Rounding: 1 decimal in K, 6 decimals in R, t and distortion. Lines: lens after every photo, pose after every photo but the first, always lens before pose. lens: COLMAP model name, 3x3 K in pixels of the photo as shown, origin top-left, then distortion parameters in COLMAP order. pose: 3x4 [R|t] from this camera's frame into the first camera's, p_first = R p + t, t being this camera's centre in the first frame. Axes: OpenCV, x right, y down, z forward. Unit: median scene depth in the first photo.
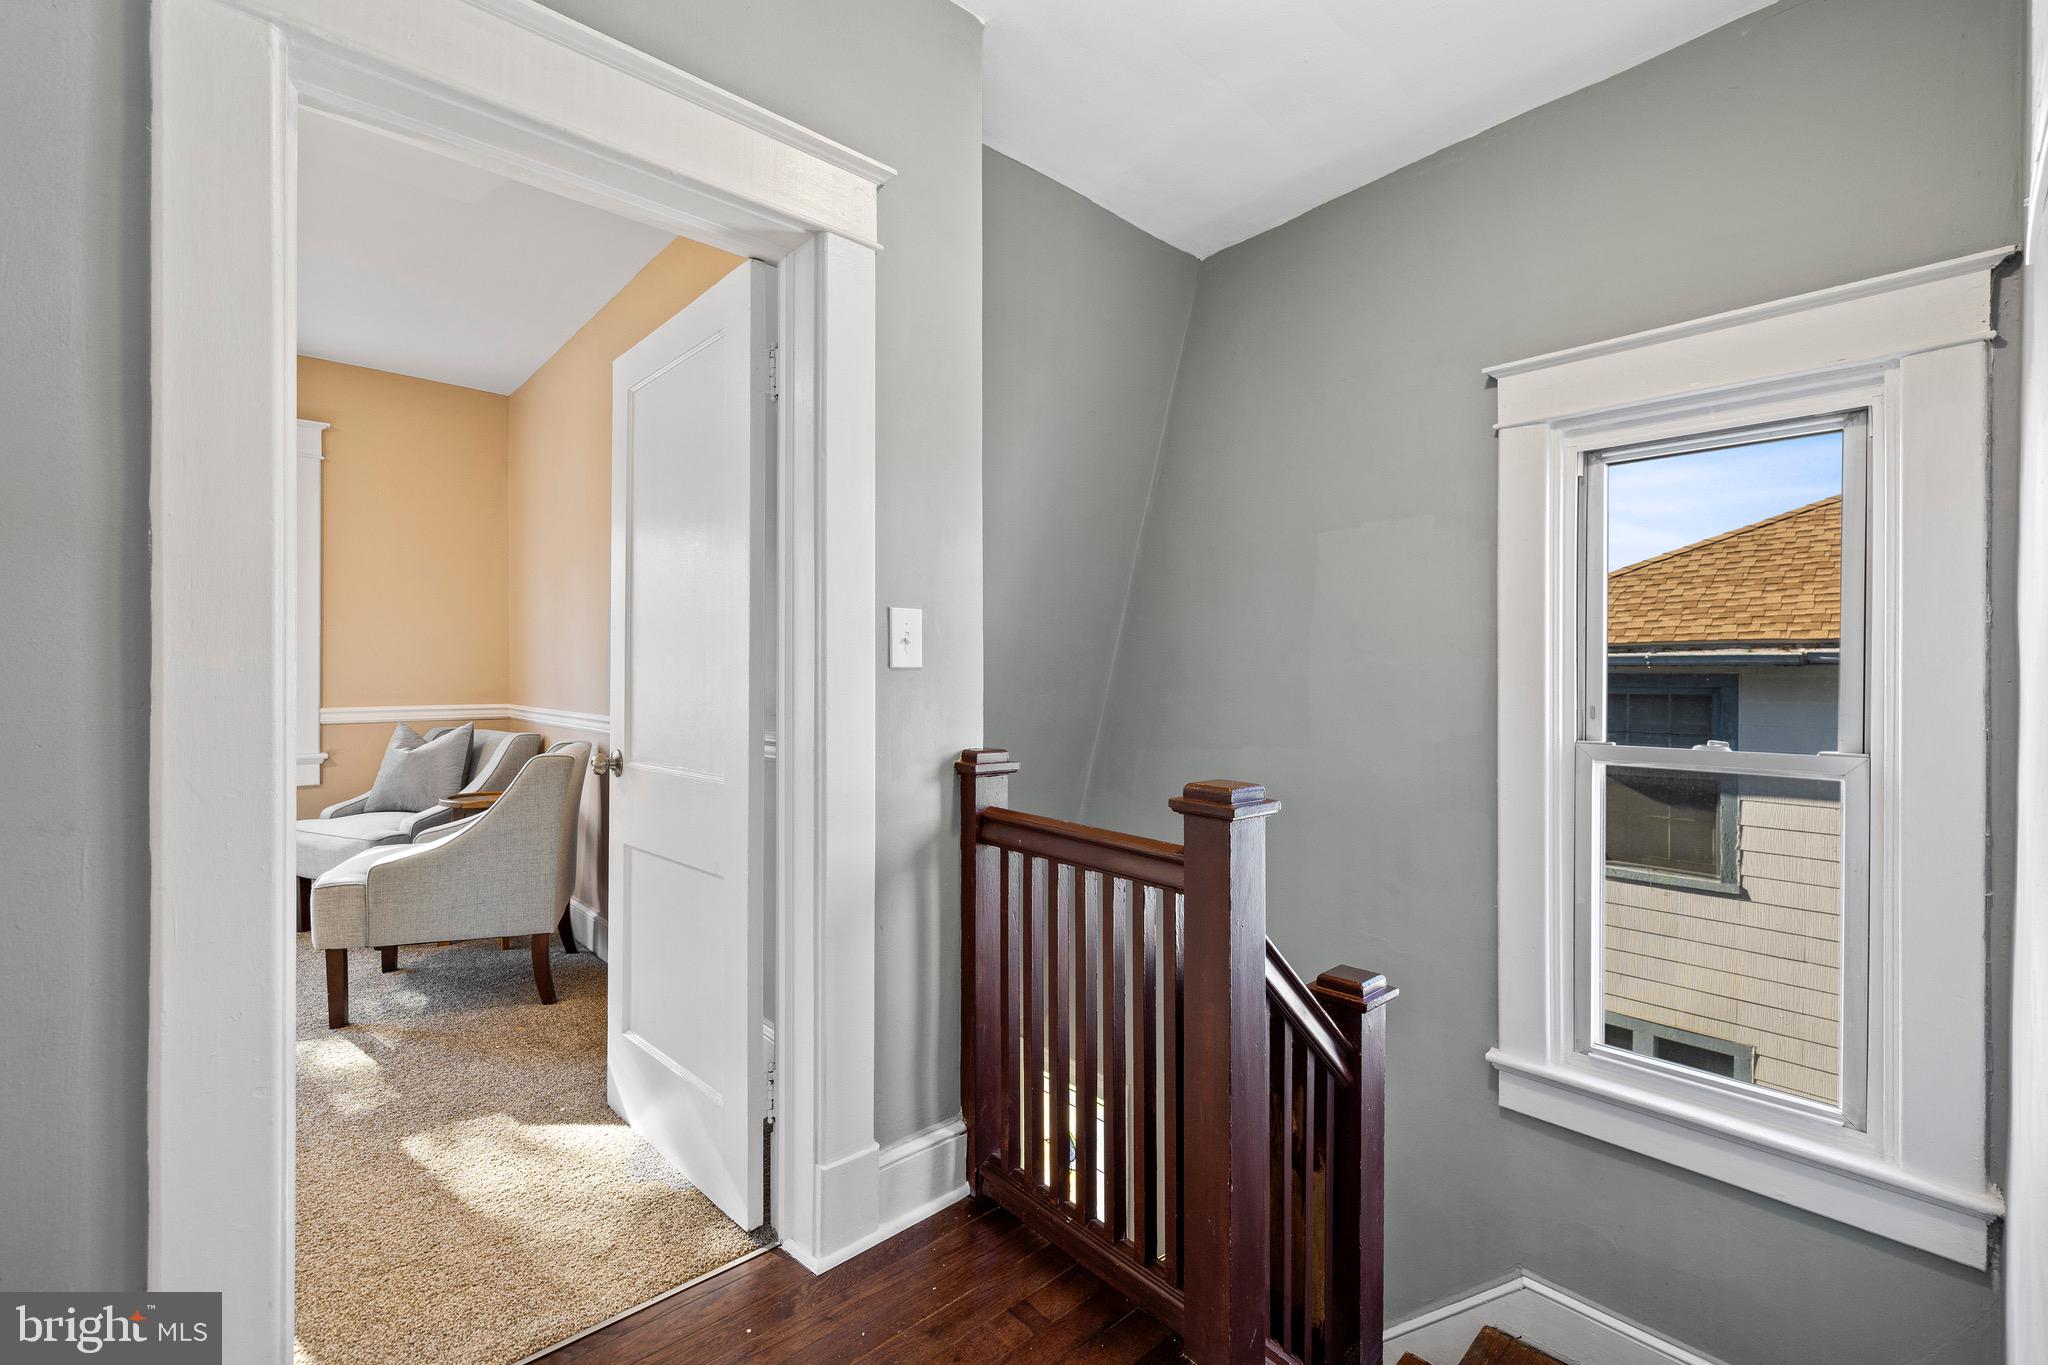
lens RADIAL K [[871.6, 0, 1018.0], [0, 871.6, 683.4], [0, 0, 1]] dist [0.012514, -0.000467]
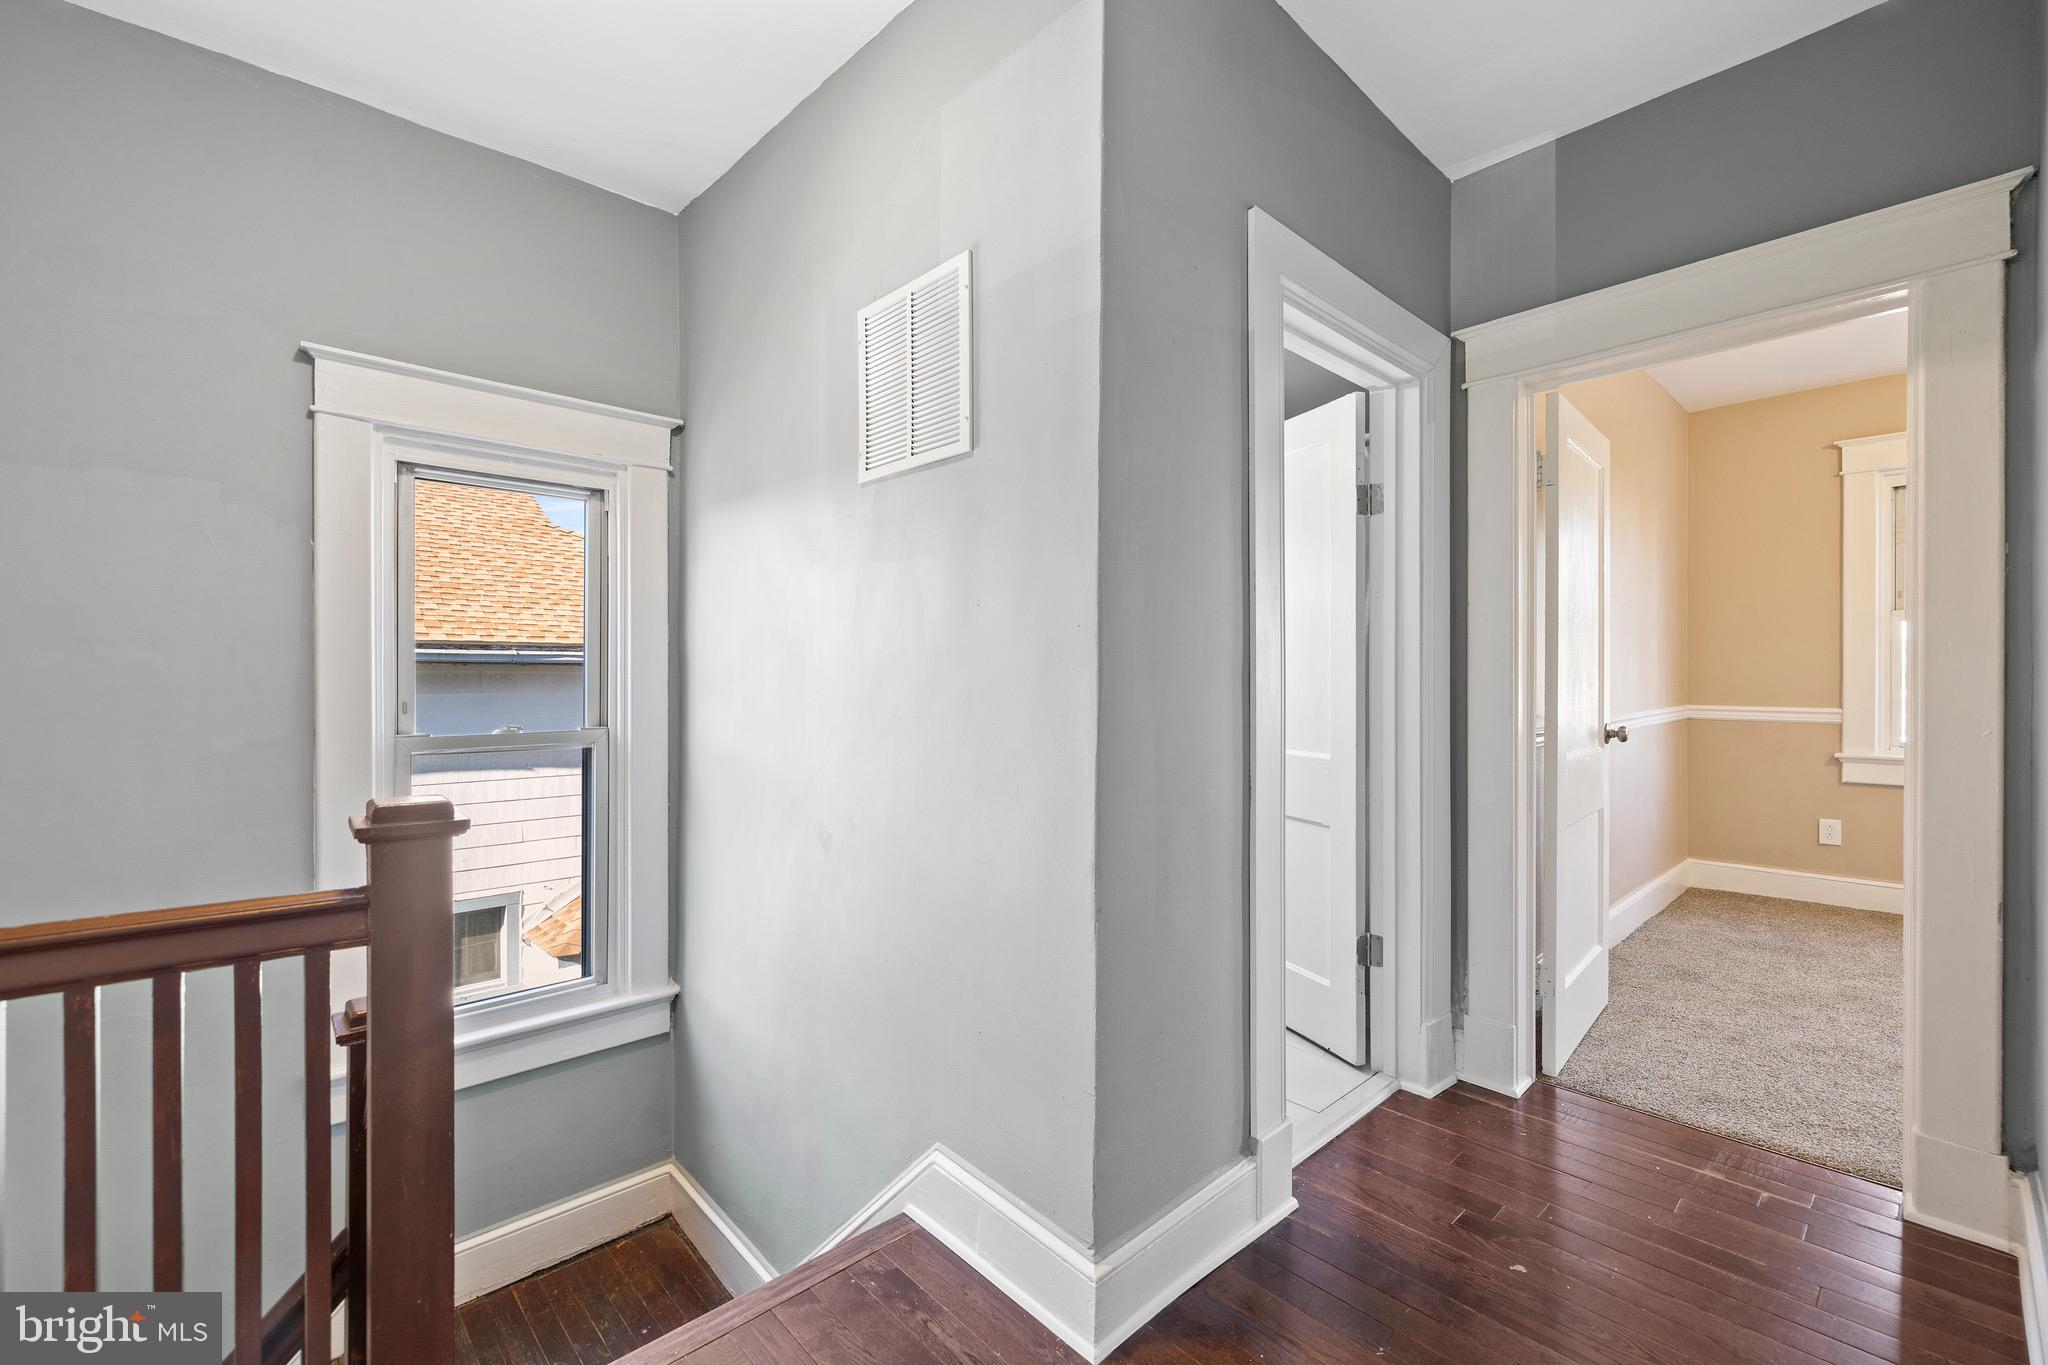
lens RADIAL K [[871.6, 0, 1017.9], [0, 871.6, 671.1], [0, 0, 1]] dist [0.012514, -0.000467]
pose [[0.008130, -0.000898, 0.999967, -0.483742], [0.009208, 0.999957, 0.000823, -0.005851], [-0.999925, 0.009201, 0.008138, 0.296746]]
